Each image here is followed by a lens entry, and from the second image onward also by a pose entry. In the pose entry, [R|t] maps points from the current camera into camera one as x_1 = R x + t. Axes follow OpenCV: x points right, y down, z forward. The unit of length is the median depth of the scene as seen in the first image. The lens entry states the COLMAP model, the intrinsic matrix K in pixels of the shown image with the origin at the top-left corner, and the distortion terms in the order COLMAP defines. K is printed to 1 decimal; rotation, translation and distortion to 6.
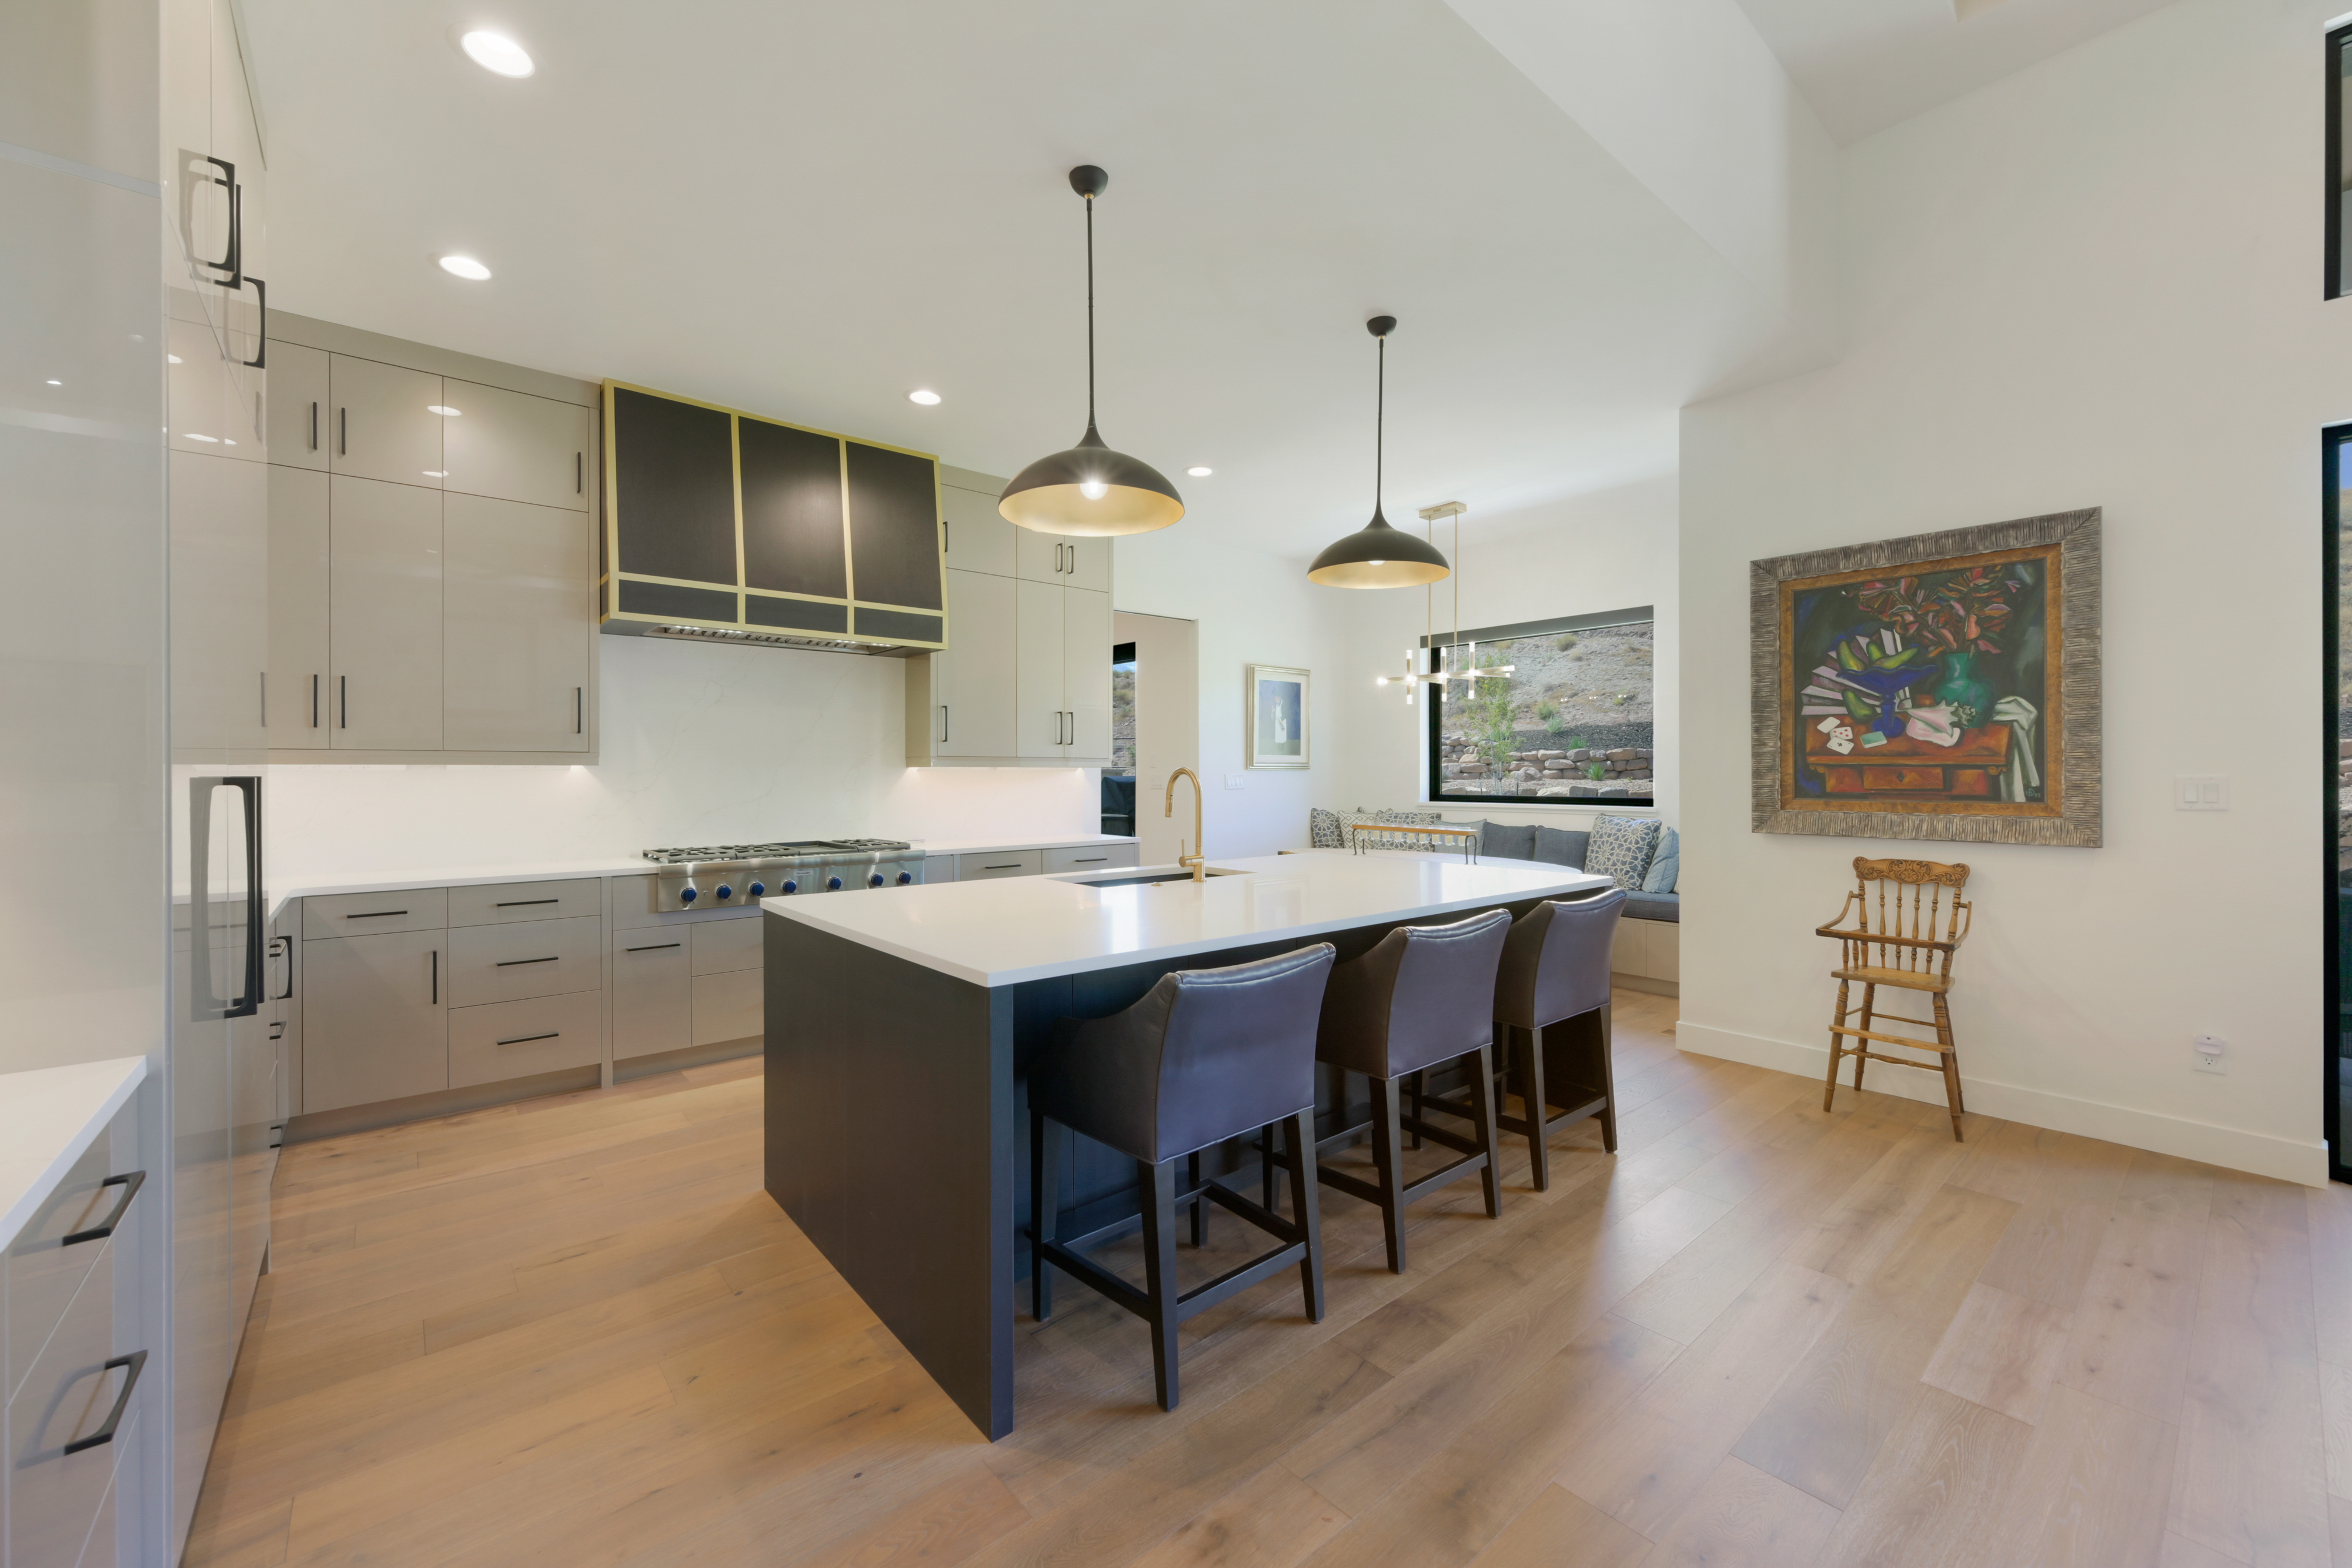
lens RADIAL K [[936.7, 0, 1167.7], [0, 936.7, 764.7], [0, 0, 1]] dist [0.002119, -0.000184]
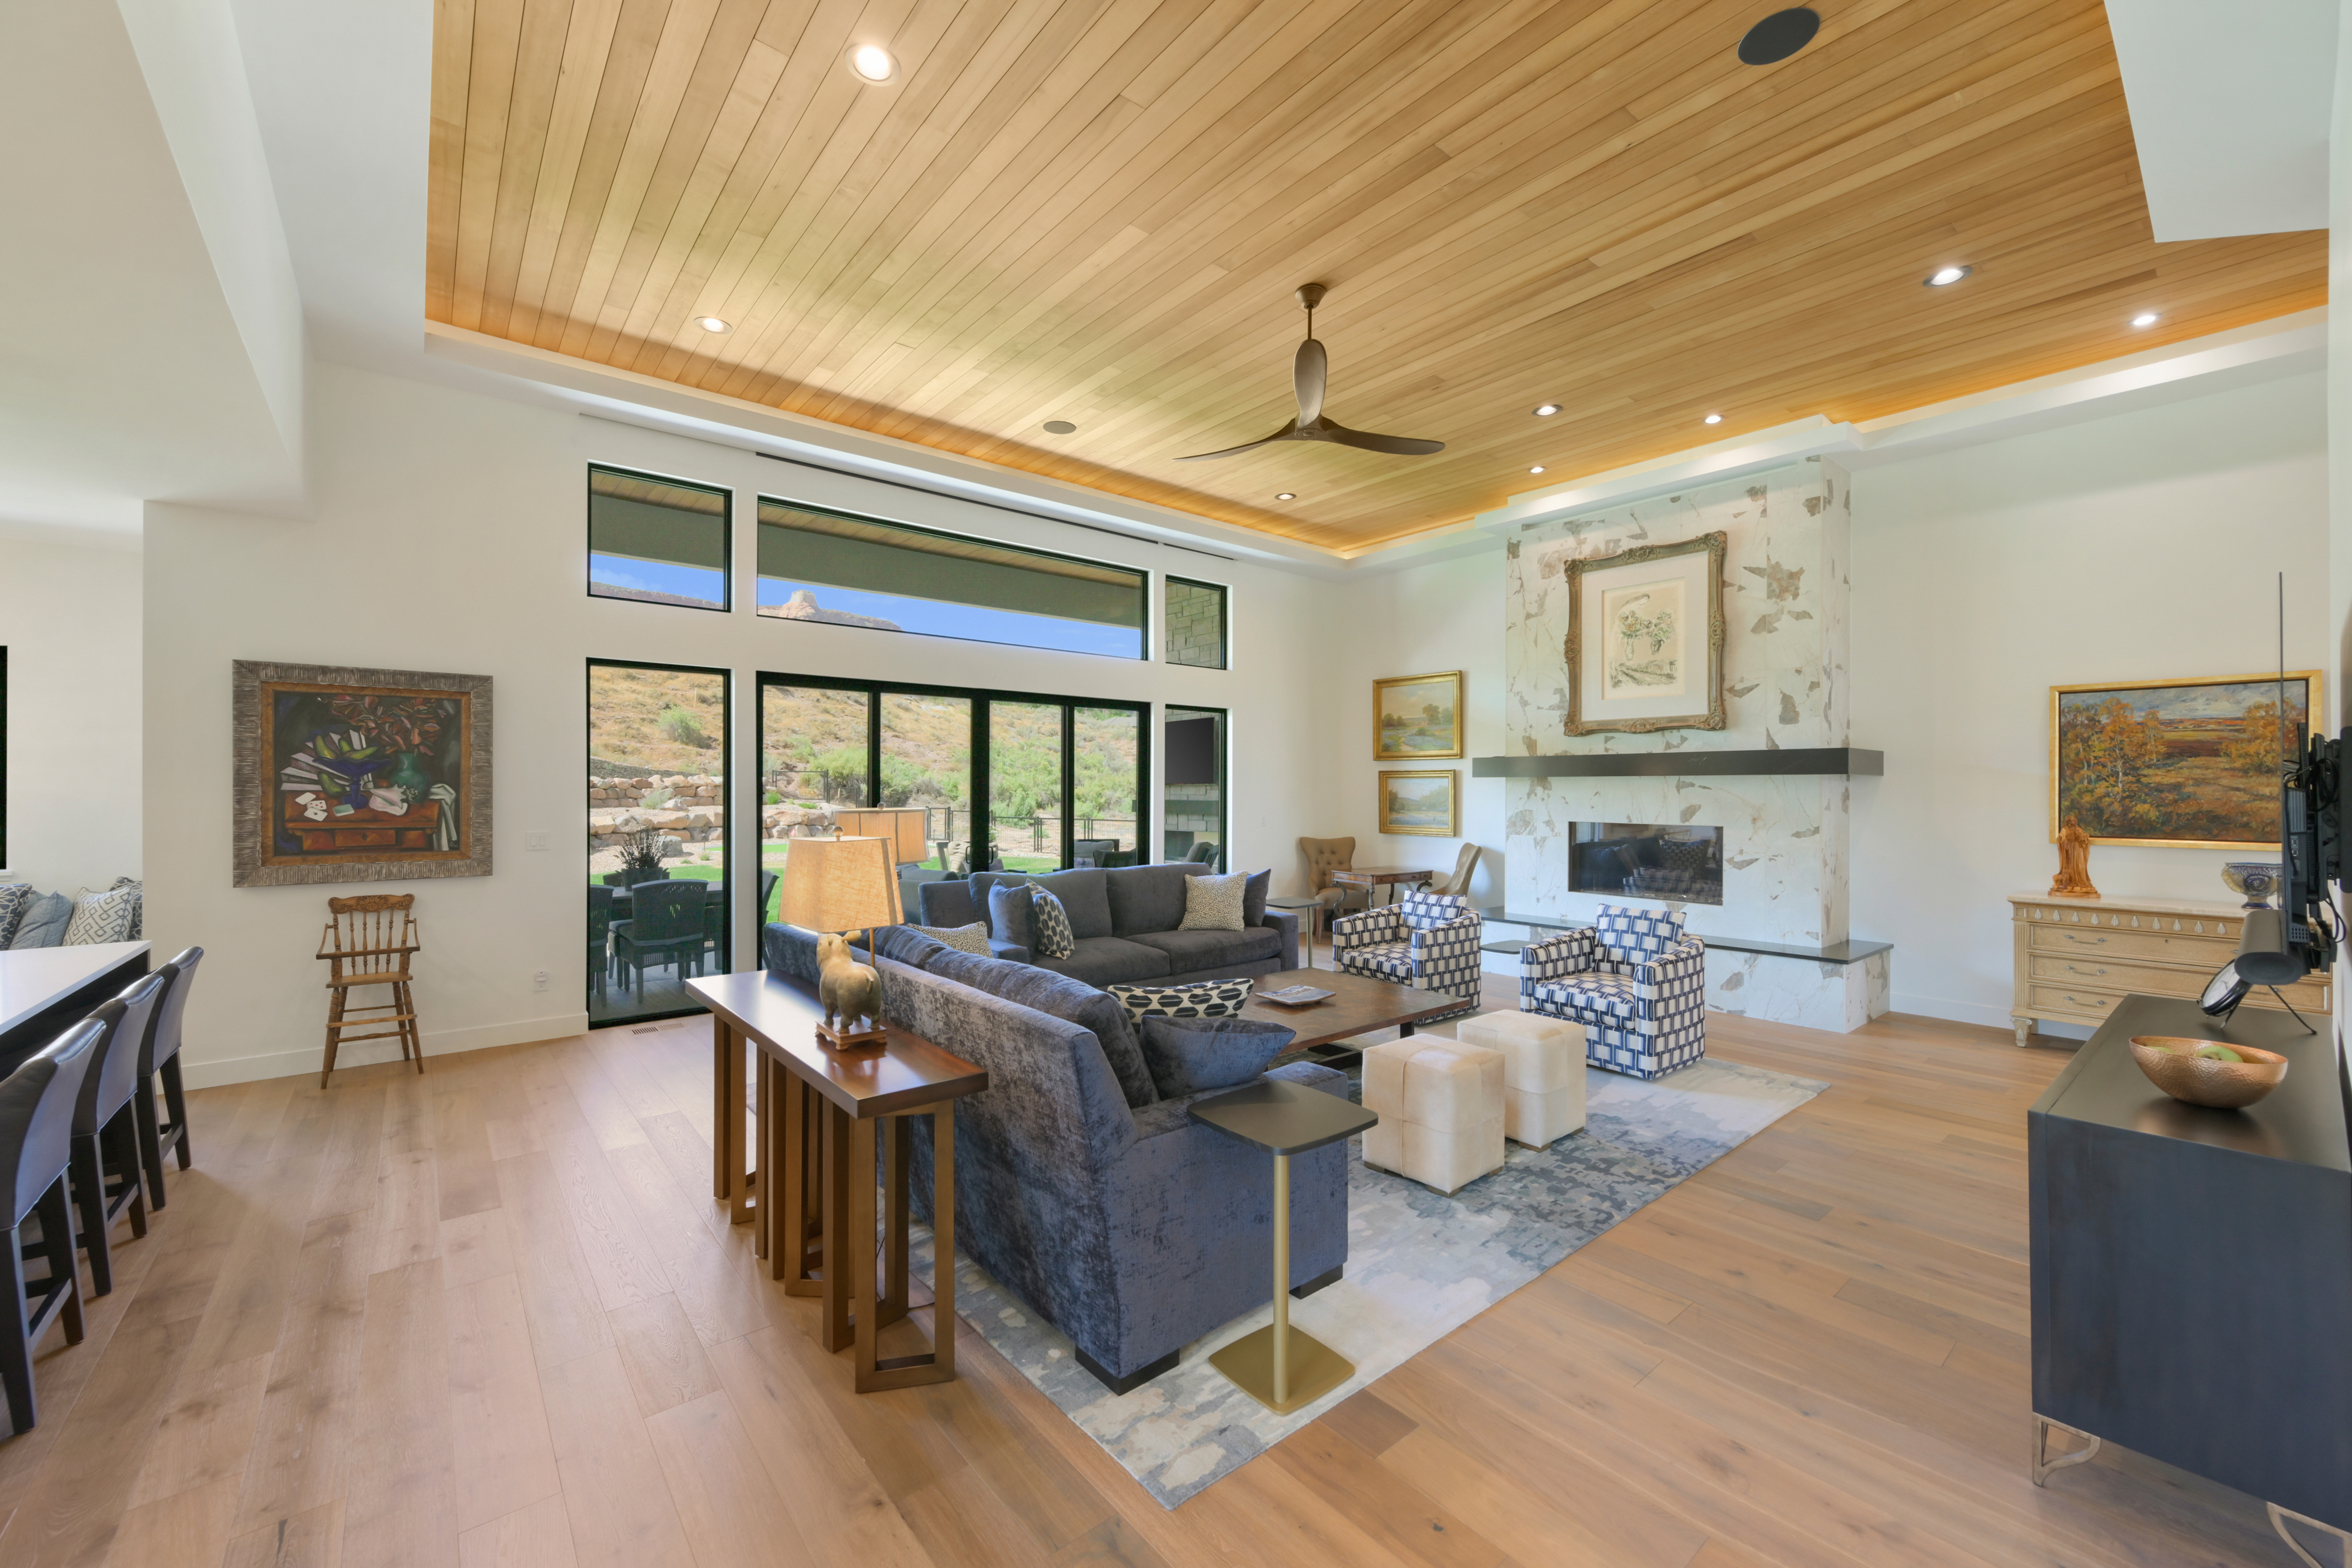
lens RADIAL K [[936.7, 0, 1186.3], [0, 936.7, 795.7], [0, 0, 1]] dist [0.002119, -0.000184]
pose [[0.011551, -0.007539, 0.999905, -0.610557], [-0.011529, 0.999904, 0.007673, -0.073926], [-0.999867, -0.011617, 0.011463, -0.246550]]
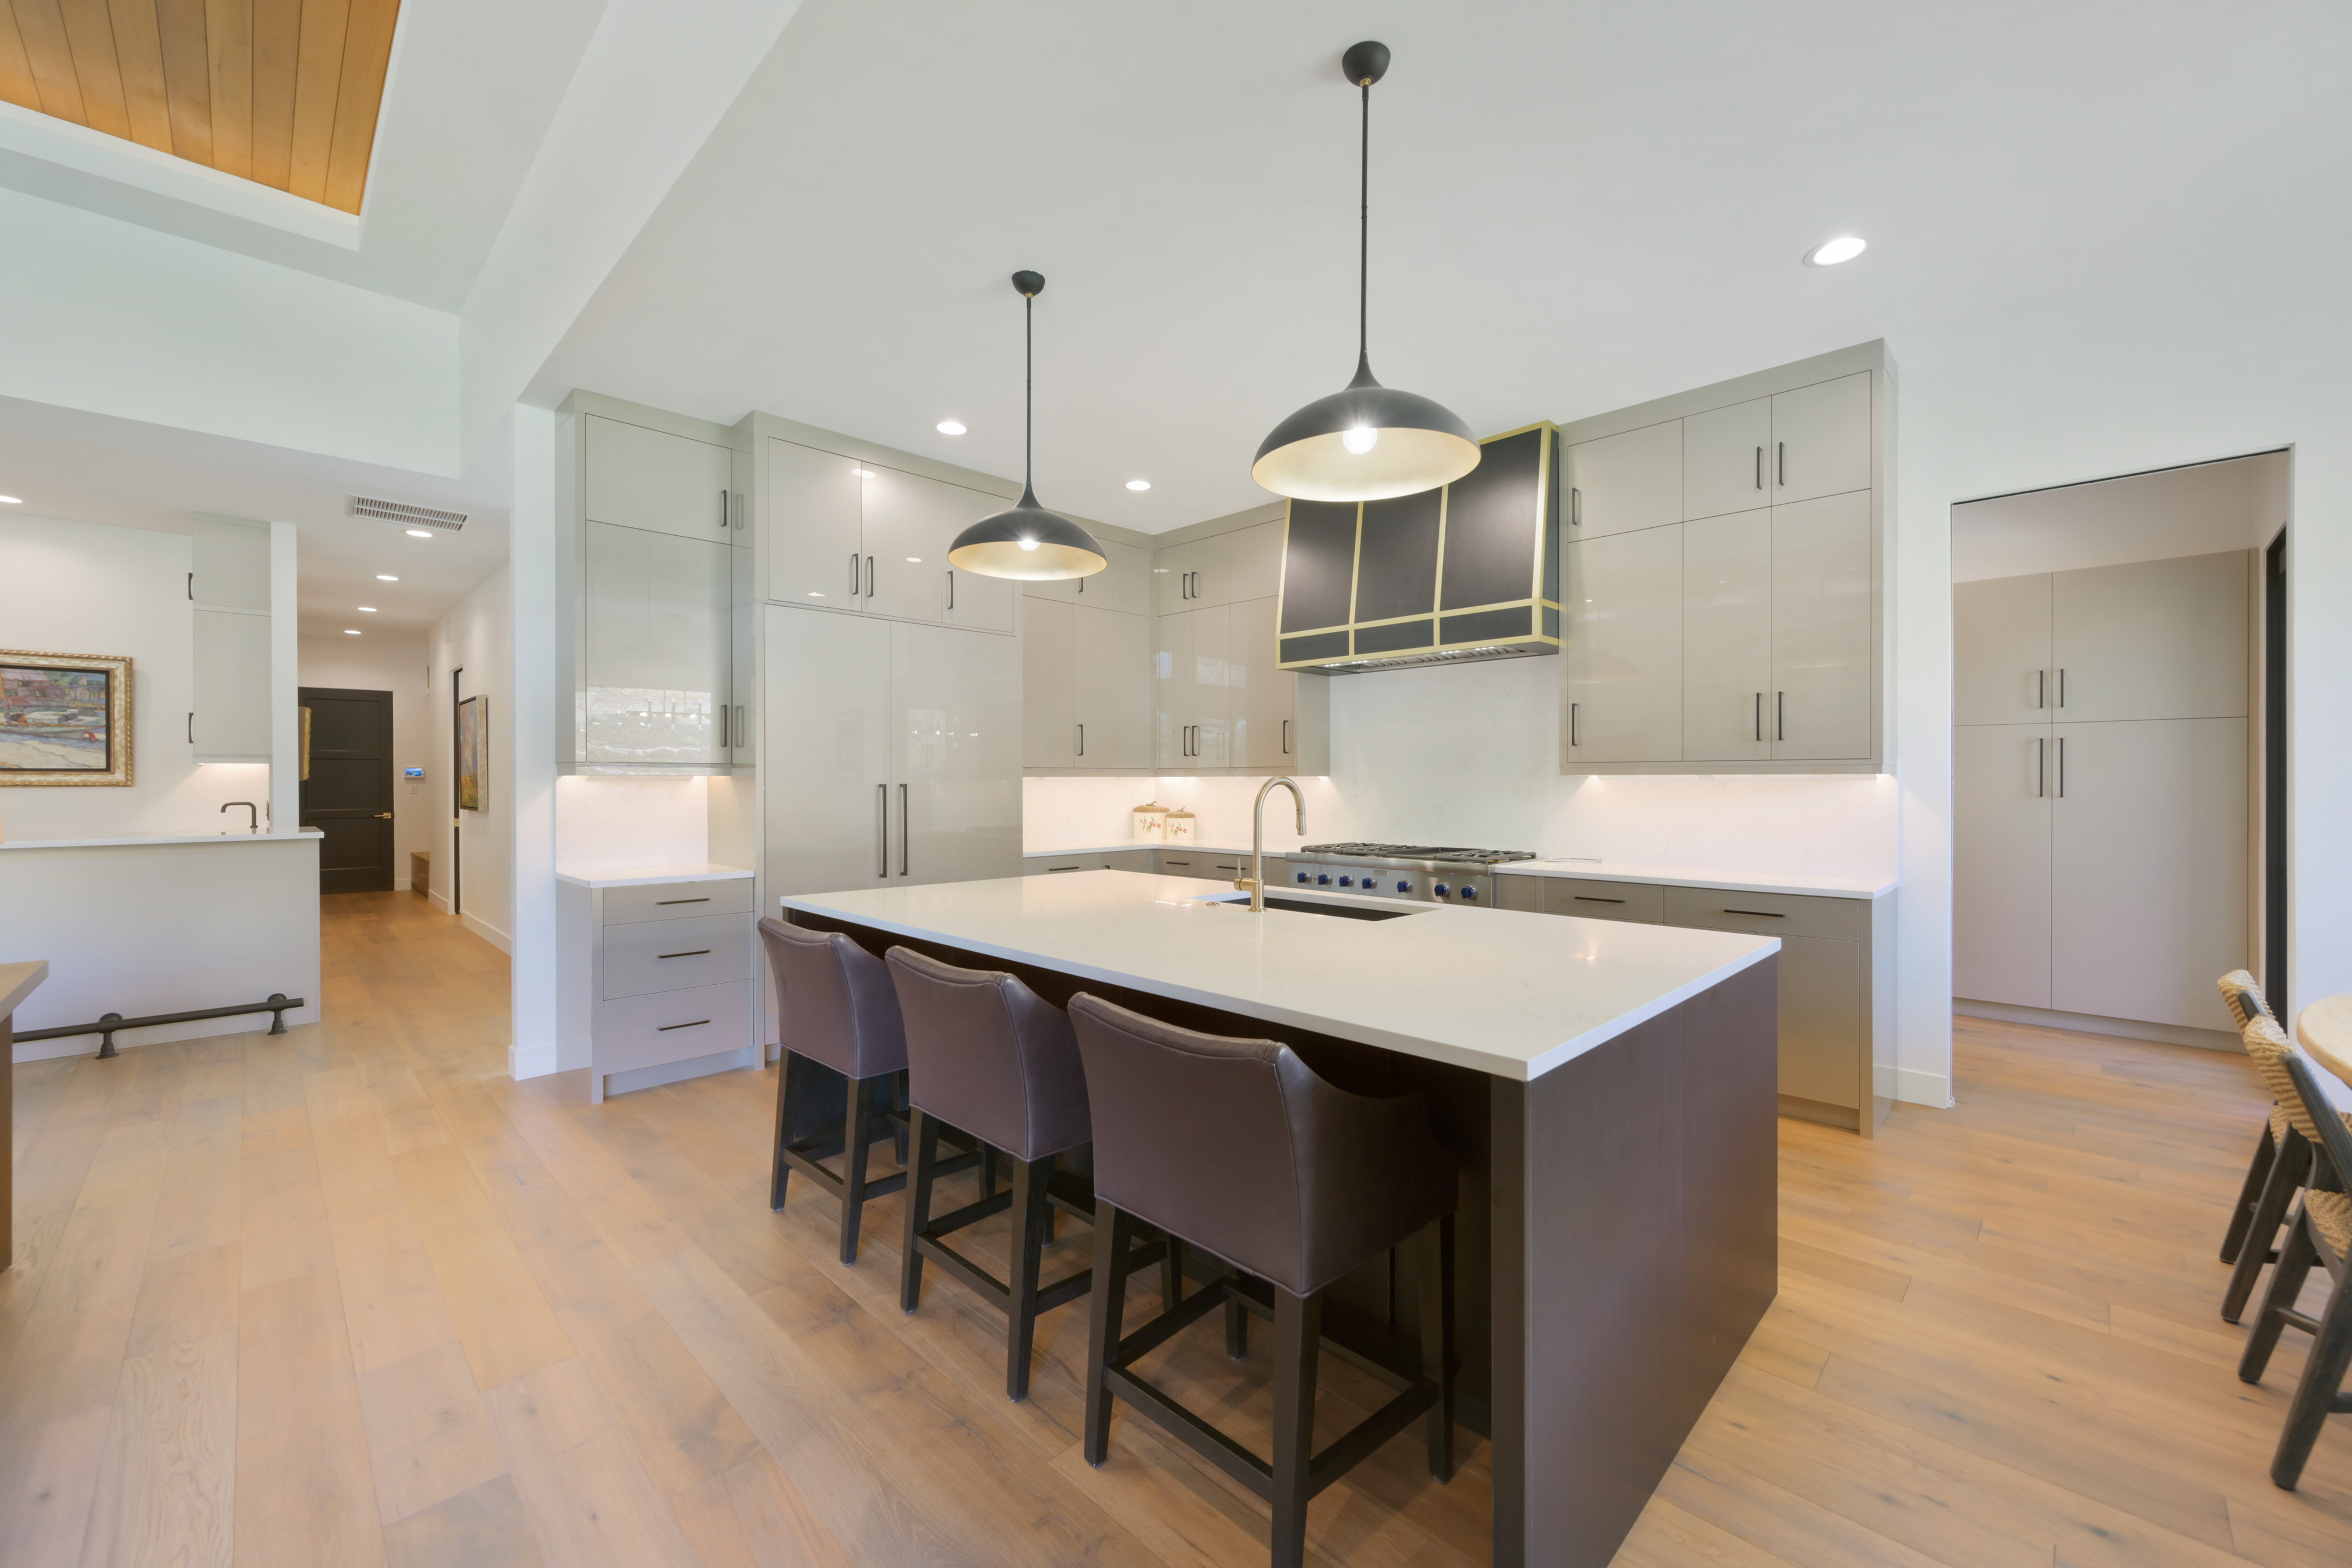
lens RADIAL K [[936.7, 0, 1182.9], [0, 936.7, 790.8], [0, 0, 1]] dist [0.002119, -0.000184]
pose [[0.087488, 0.010426, -0.996111, 0.796083], [0.009487, 0.999891, 0.011299, 0.004834], [0.996120, -0.010439, 0.087379, 0.790102]]
